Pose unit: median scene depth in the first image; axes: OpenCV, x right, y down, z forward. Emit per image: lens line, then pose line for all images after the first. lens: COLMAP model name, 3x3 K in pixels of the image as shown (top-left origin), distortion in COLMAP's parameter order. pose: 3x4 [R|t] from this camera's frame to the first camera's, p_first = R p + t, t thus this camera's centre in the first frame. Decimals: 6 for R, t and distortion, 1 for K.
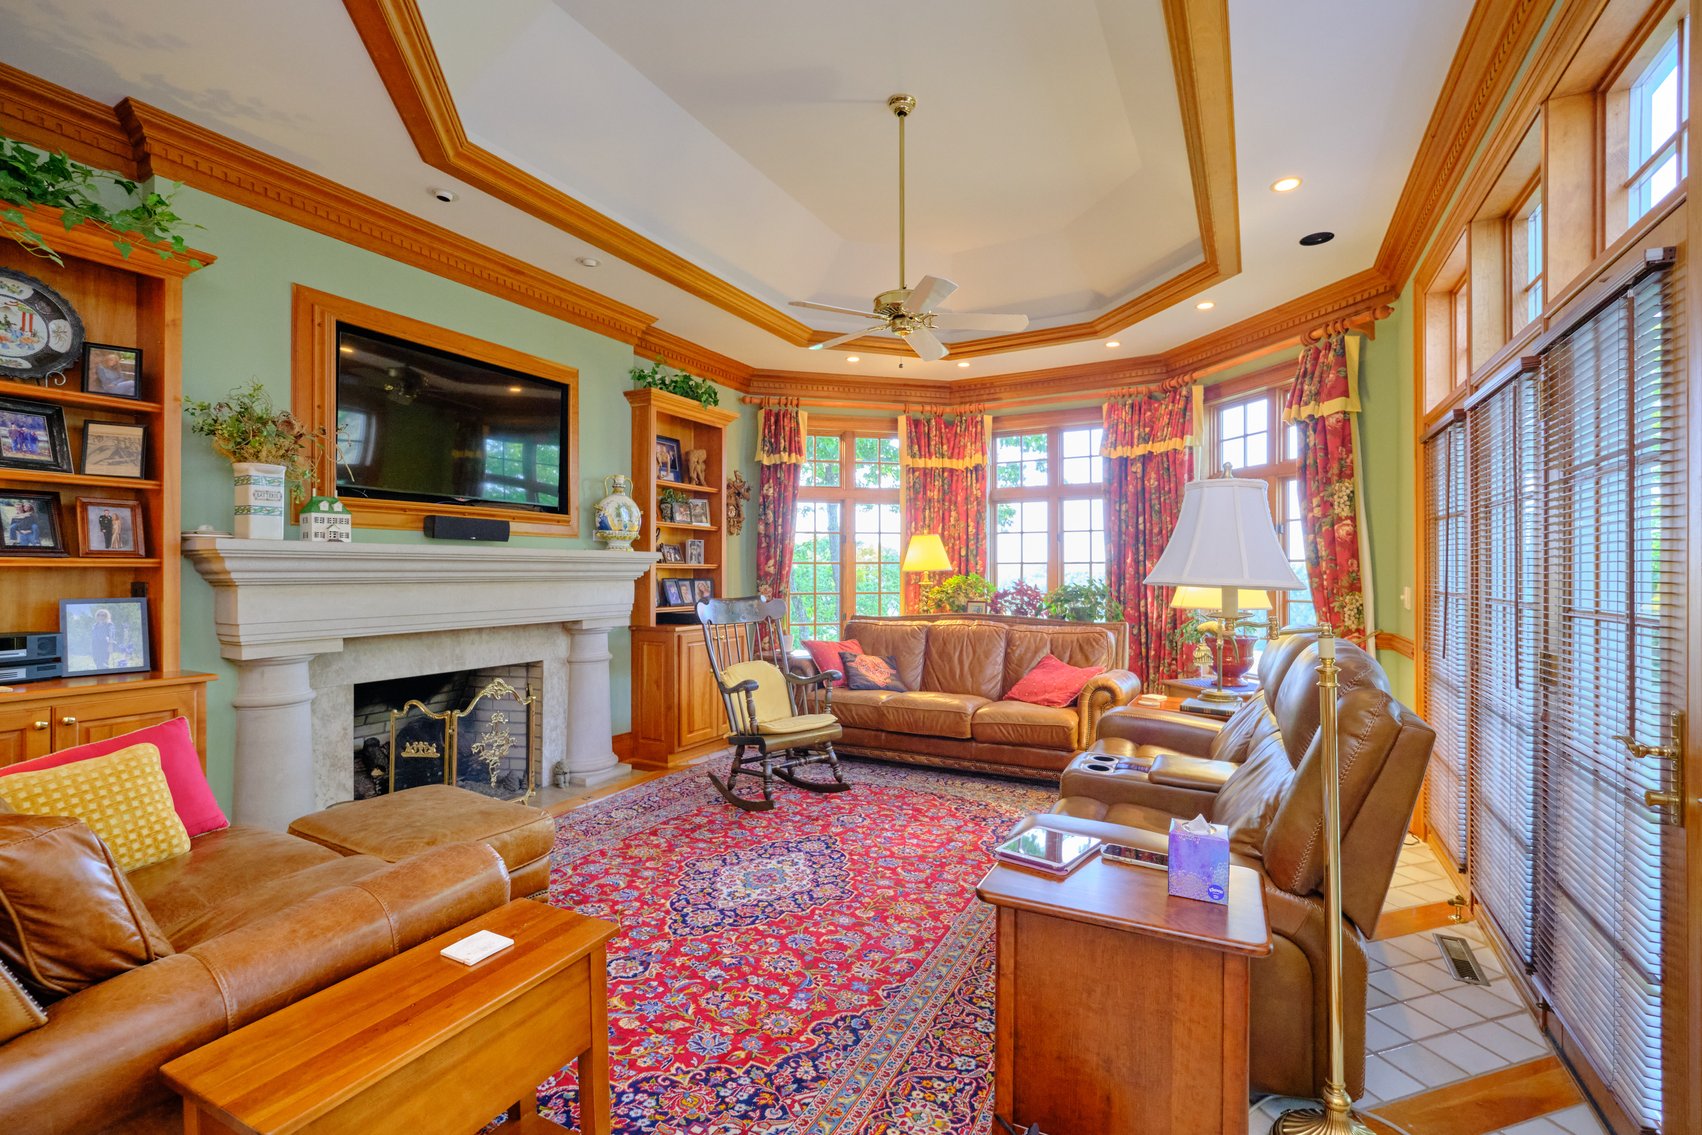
lens RADIAL K [[742.6, 0, 854.4], [0, 742.6, 569.4], [0, 0, 1]] dist [-0.002169, -0.003730]
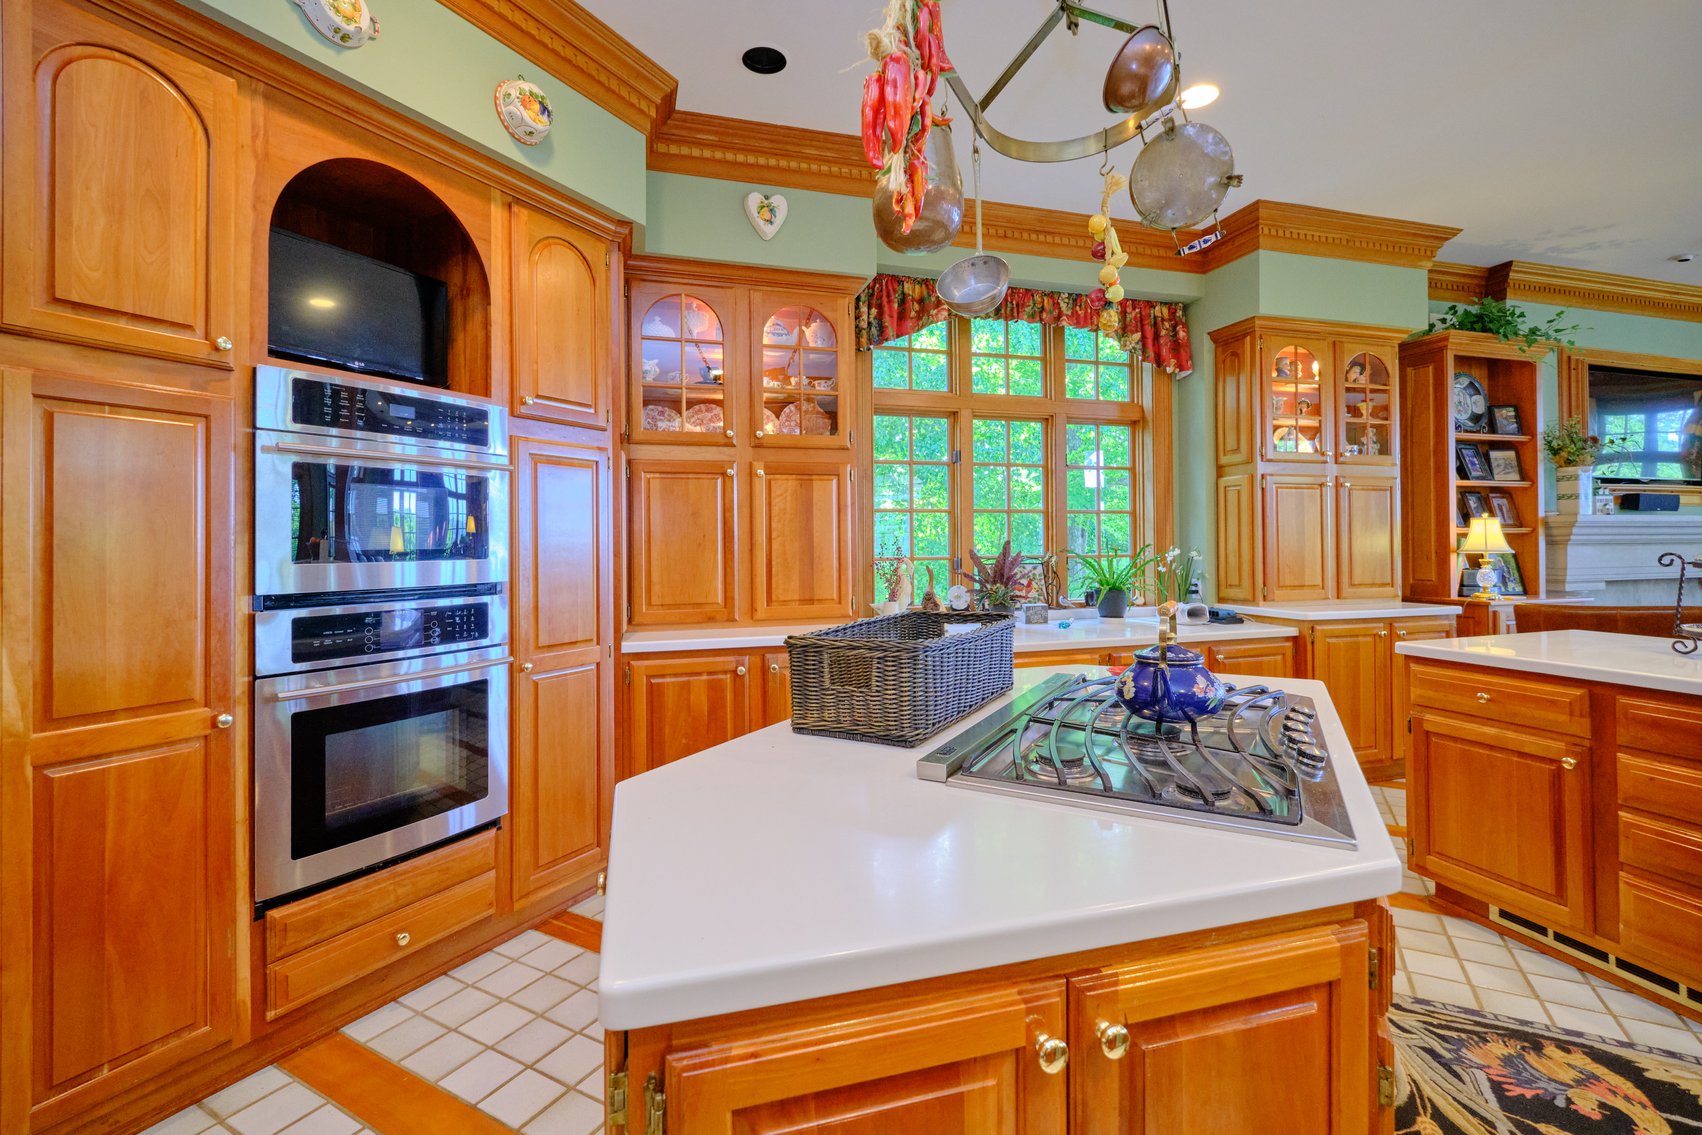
lens RADIAL K [[742.6, 0, 850.6], [0, 742.6, 536.3], [0, 0, 1]] dist [-0.002169, -0.003730]
pose [[0.696374, -0.010805, -0.717598, -0.406701], [0.008194, 0.999941, -0.007104, 0.001932], [0.717632, -0.000933, 0.696422, -0.641137]]
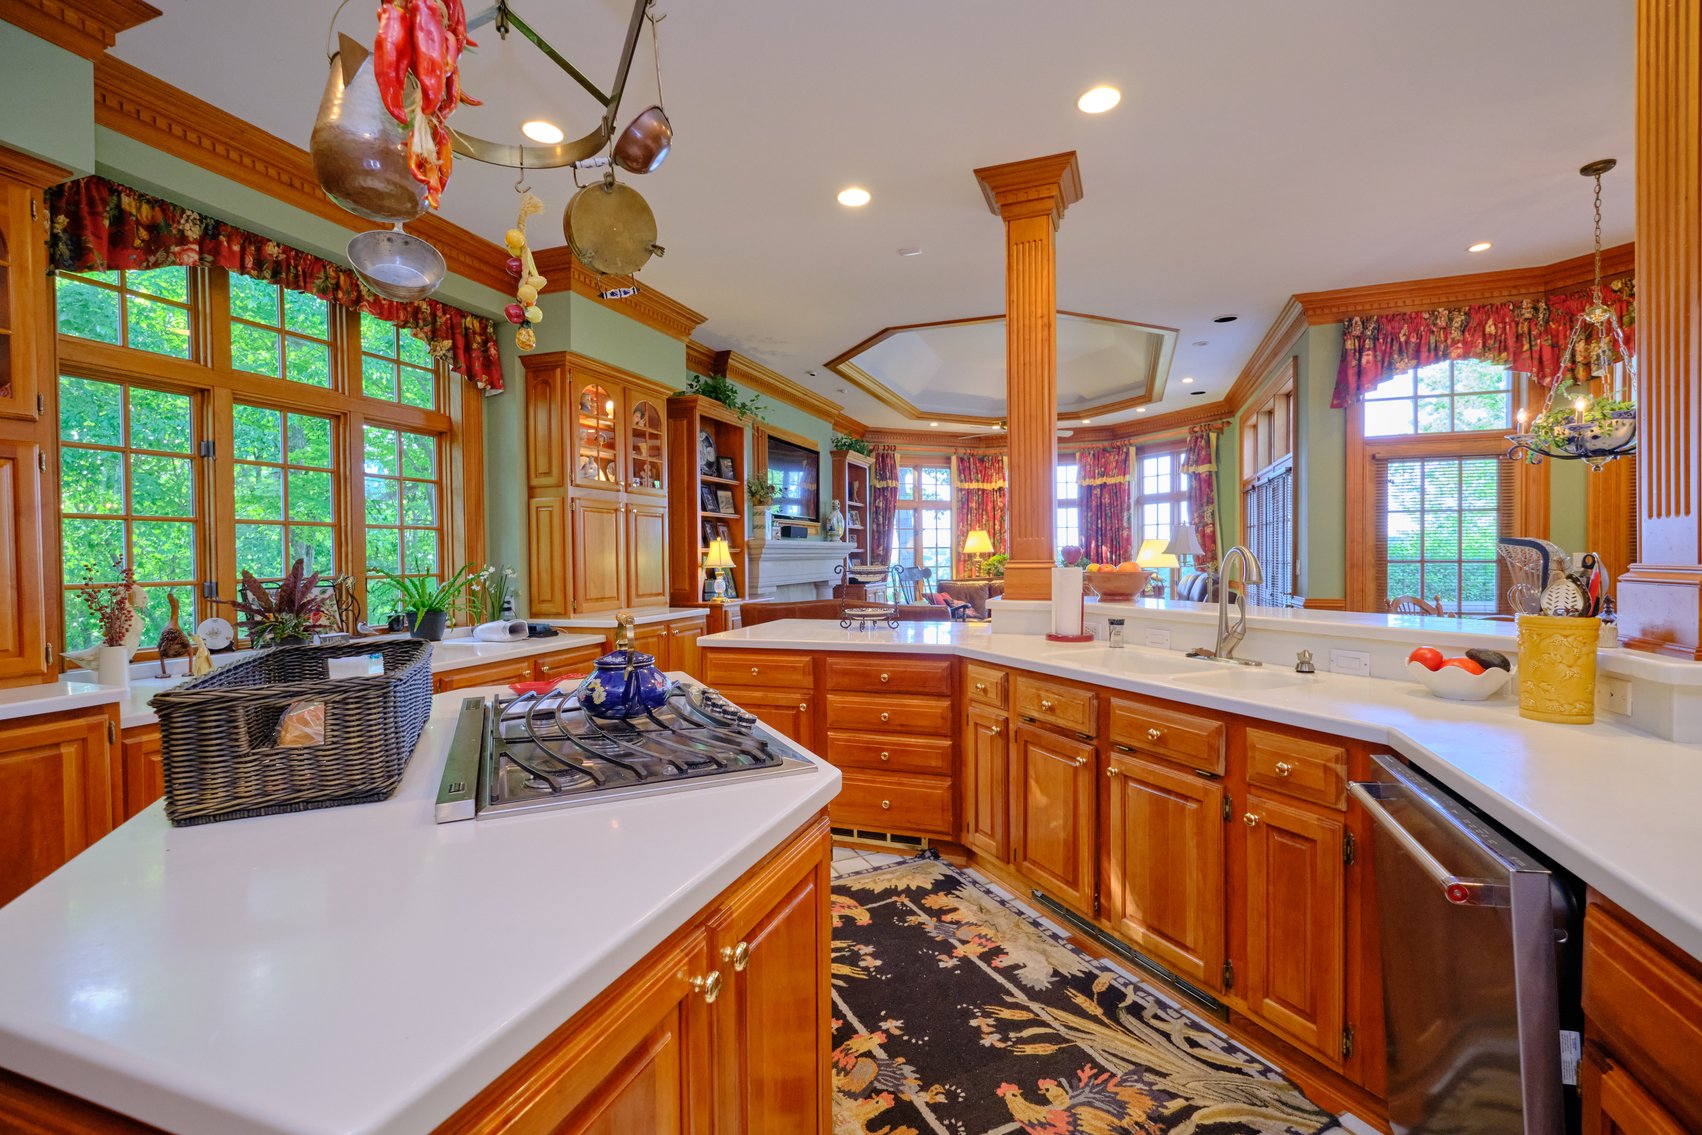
lens RADIAL K [[742.6, 0, 859.4], [0, 742.6, 567.5], [0, 0, 1]] dist [-0.002169, -0.003730]
pose [[0.988866, -0.011874, 0.148331, -0.459553], [0.009155, 0.999778, 0.018997, 0.001696], [-0.148524, -0.017427, 0.988755, -0.676935]]
